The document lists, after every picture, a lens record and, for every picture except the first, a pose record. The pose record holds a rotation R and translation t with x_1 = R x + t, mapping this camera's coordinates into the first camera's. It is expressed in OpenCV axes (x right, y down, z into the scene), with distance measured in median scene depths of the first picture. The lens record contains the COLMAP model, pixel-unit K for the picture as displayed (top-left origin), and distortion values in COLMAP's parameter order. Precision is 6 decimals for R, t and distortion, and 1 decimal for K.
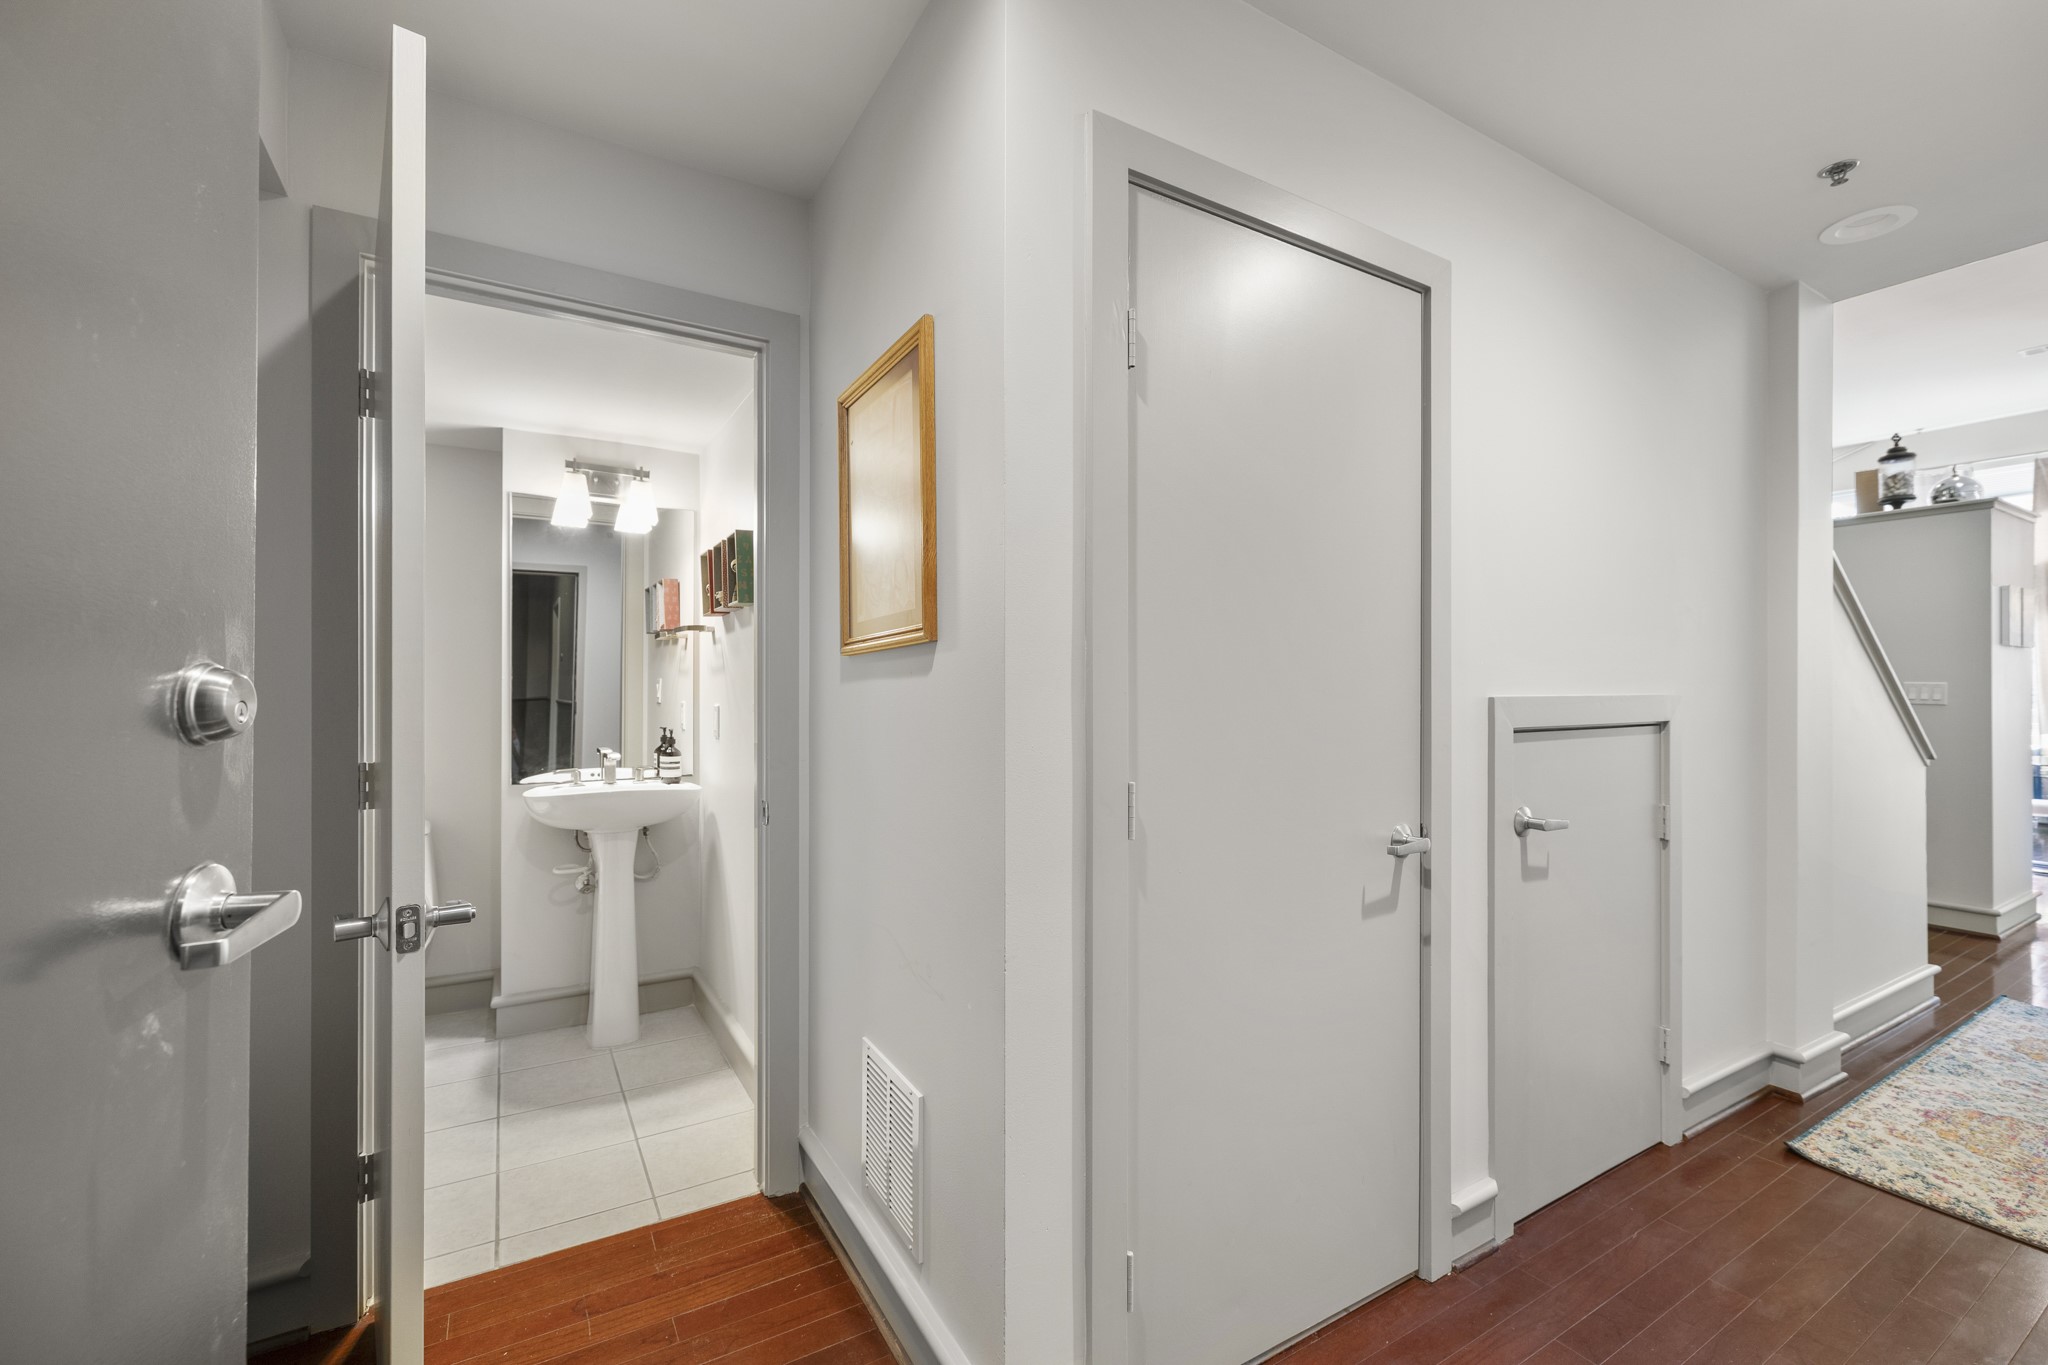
lens RADIAL K [[870.1, 0, 1033.6], [0, 870.1, 686.5], [0, 0, 1]] dist [0.001082, -0.000371]
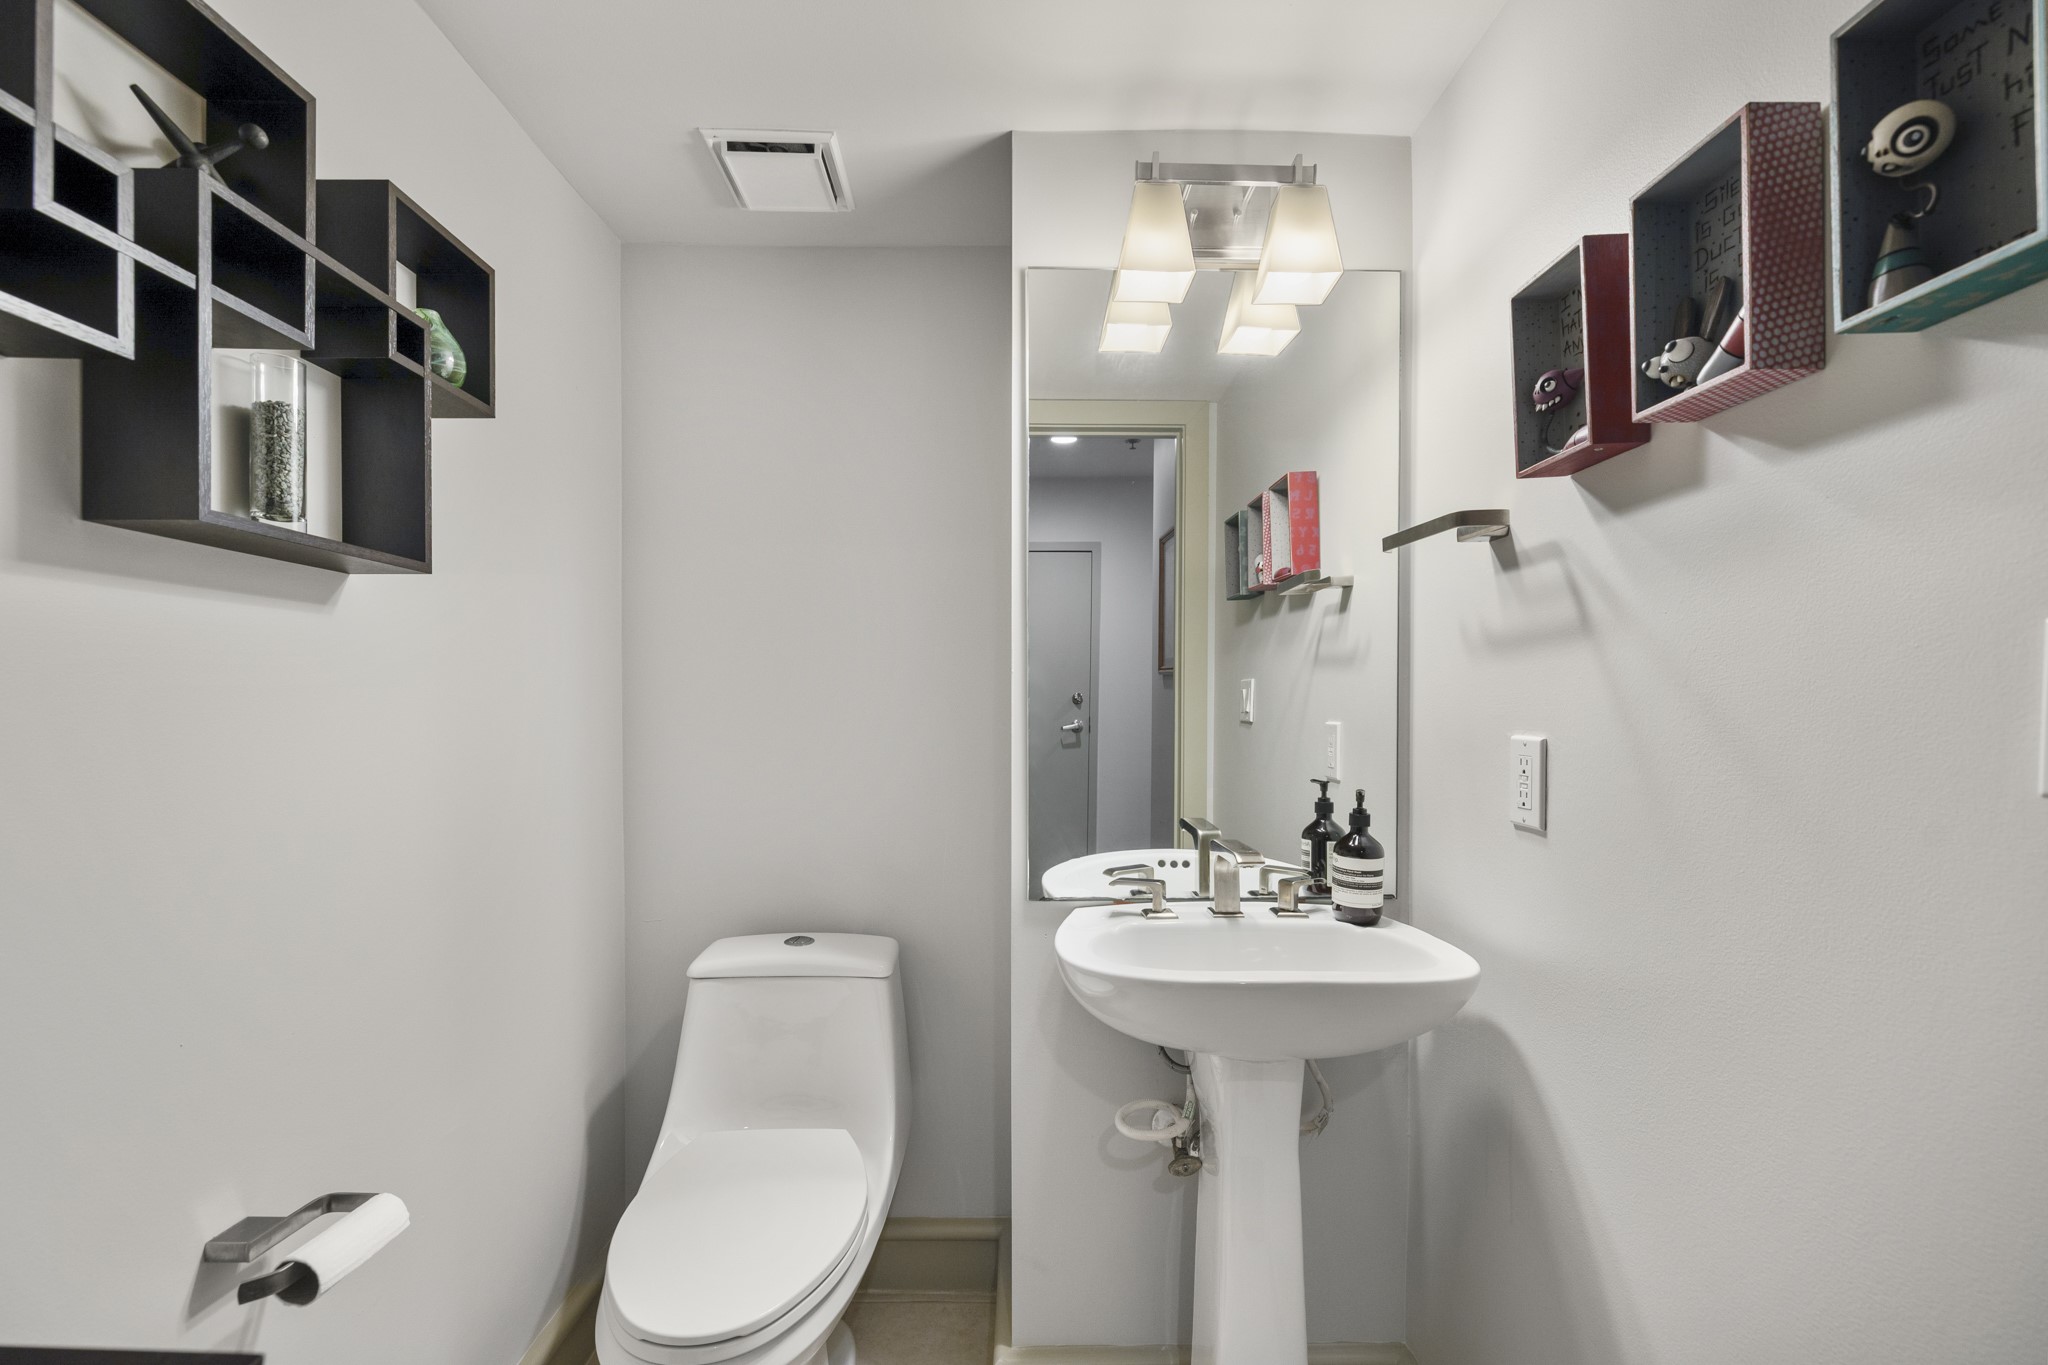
lens RADIAL K [[870.1, 0, 1021.0], [0, 870.1, 693.5], [0, 0, 1]] dist [0.001082, -0.000371]
pose [[0.859492, -0.004023, -0.511134, -0.343895], [0.003420, 0.999992, -0.002120, 0.002537], [0.511138, 0.000074, 0.859499, 0.562772]]
